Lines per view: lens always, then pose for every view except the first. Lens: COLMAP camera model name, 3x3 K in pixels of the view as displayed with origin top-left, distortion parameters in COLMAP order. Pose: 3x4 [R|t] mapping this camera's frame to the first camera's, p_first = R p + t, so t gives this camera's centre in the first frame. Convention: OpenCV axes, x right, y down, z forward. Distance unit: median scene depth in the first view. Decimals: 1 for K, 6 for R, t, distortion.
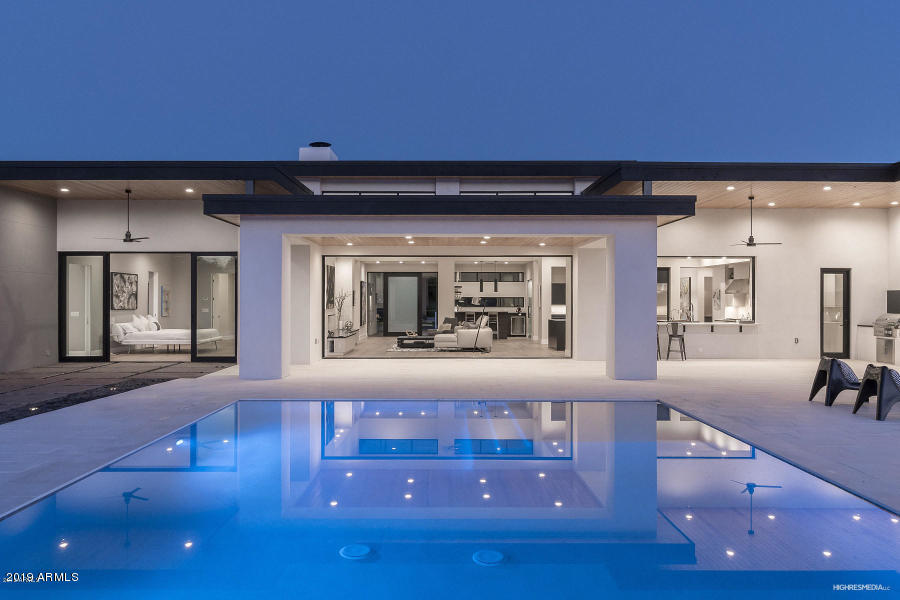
lens RADIAL K [[759.2, 0, 450.0], [0, 759.2, 300.0], [0, 0, 1]] dist [0.004217, -0.001856]
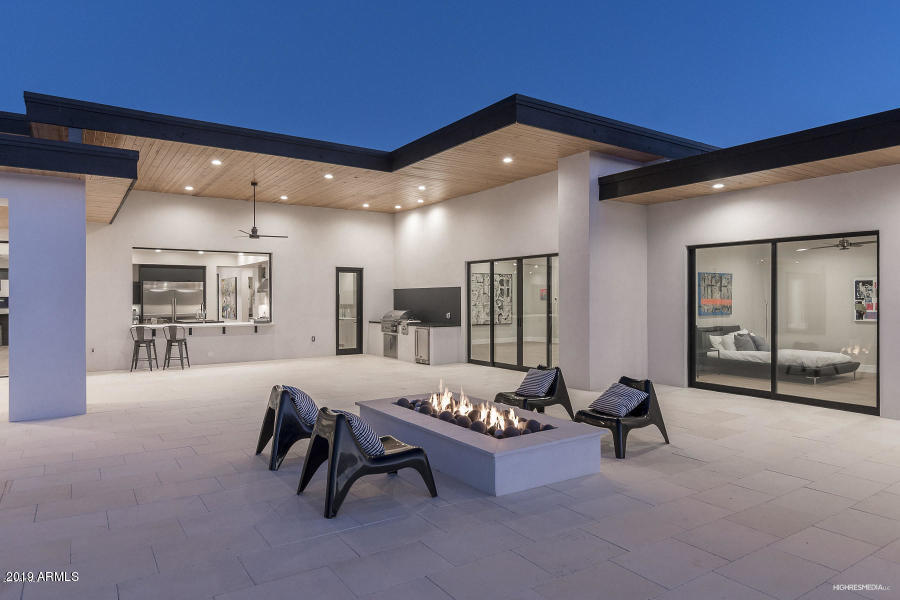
lens RADIAL K [[549.1, 0, 450.0], [0, 549.1, 300.0], [0, 0, 1]] dist [0.001694, -0.000191]
pose [[0.829175, -0.006545, 0.558951, 0.201892], [0.005256, 0.999979, 0.003913, 0.000369], [-0.558965, -0.000306, 0.829191, 0.301473]]
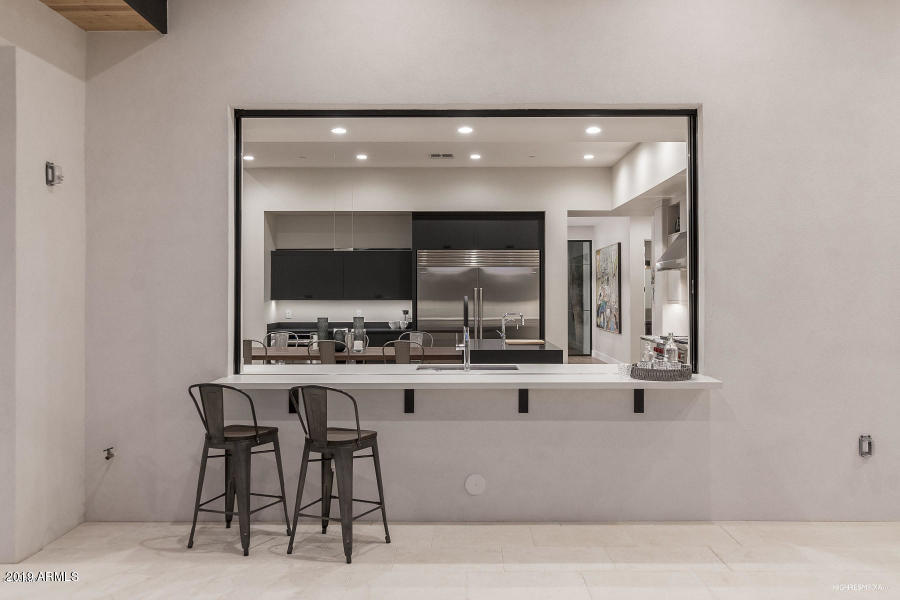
lens RADIAL K [[759.2, 0, 450.0], [0, 759.2, 300.0], [0, 0, 1]] dist [0.004217, -0.001856]
pose [[0.999500, -0.001018, -0.031612, 0.329967], [0.001308, 0.999957, 0.009159, 0.003297], [0.031602, -0.009196, 0.999458, 0.754503]]
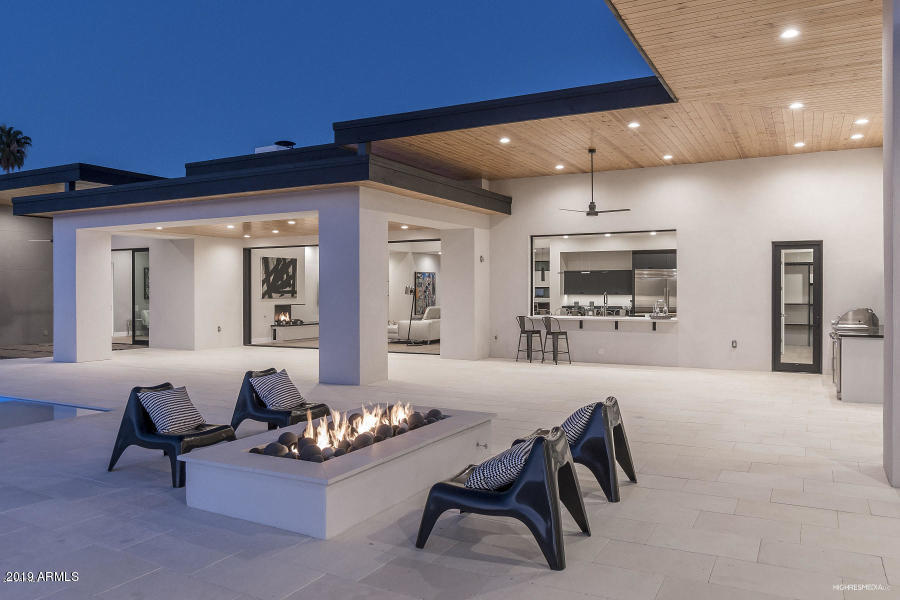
lens RADIAL K [[685.1, 0, 450.0], [0, 685.1, 300.0], [0, 0, 1]] dist [0.007082, 0.001406]
pose [[0.878019, 0.003707, -0.478611, 0.531660], [0.002388, 0.999924, 0.012125, 0.003214], [0.478620, -0.011789, 0.877943, 0.303702]]
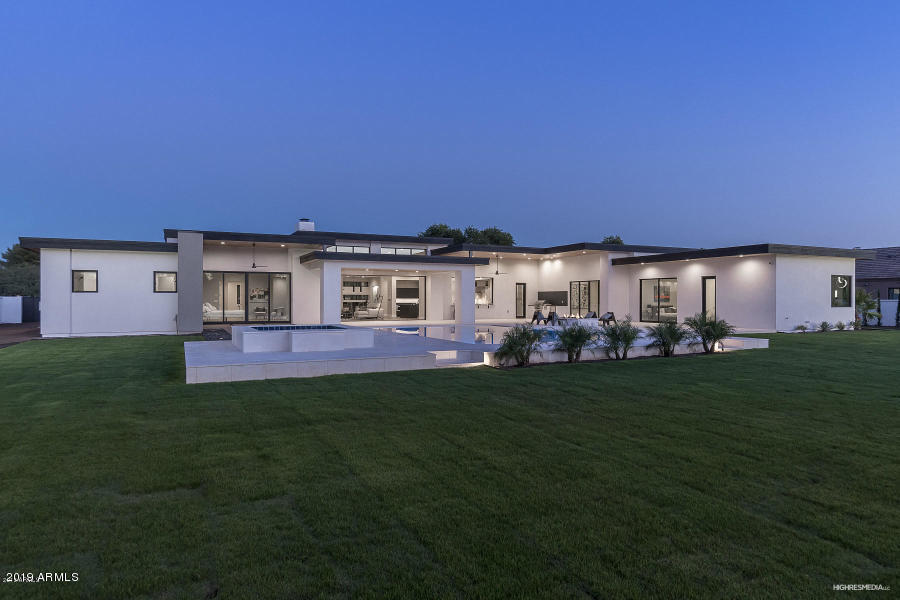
lens RADIAL K [[549.1, 0, 450.0], [0, 549.1, 300.0], [0, 0, 1]] dist [0.001694, -0.000191]
pose [[0.909283, -0.000323, 0.416179, -0.484595], [0.000190, 1.000000, 0.000361, 0.014722], [-0.416179, -0.000249, 0.909282, -0.589637]]
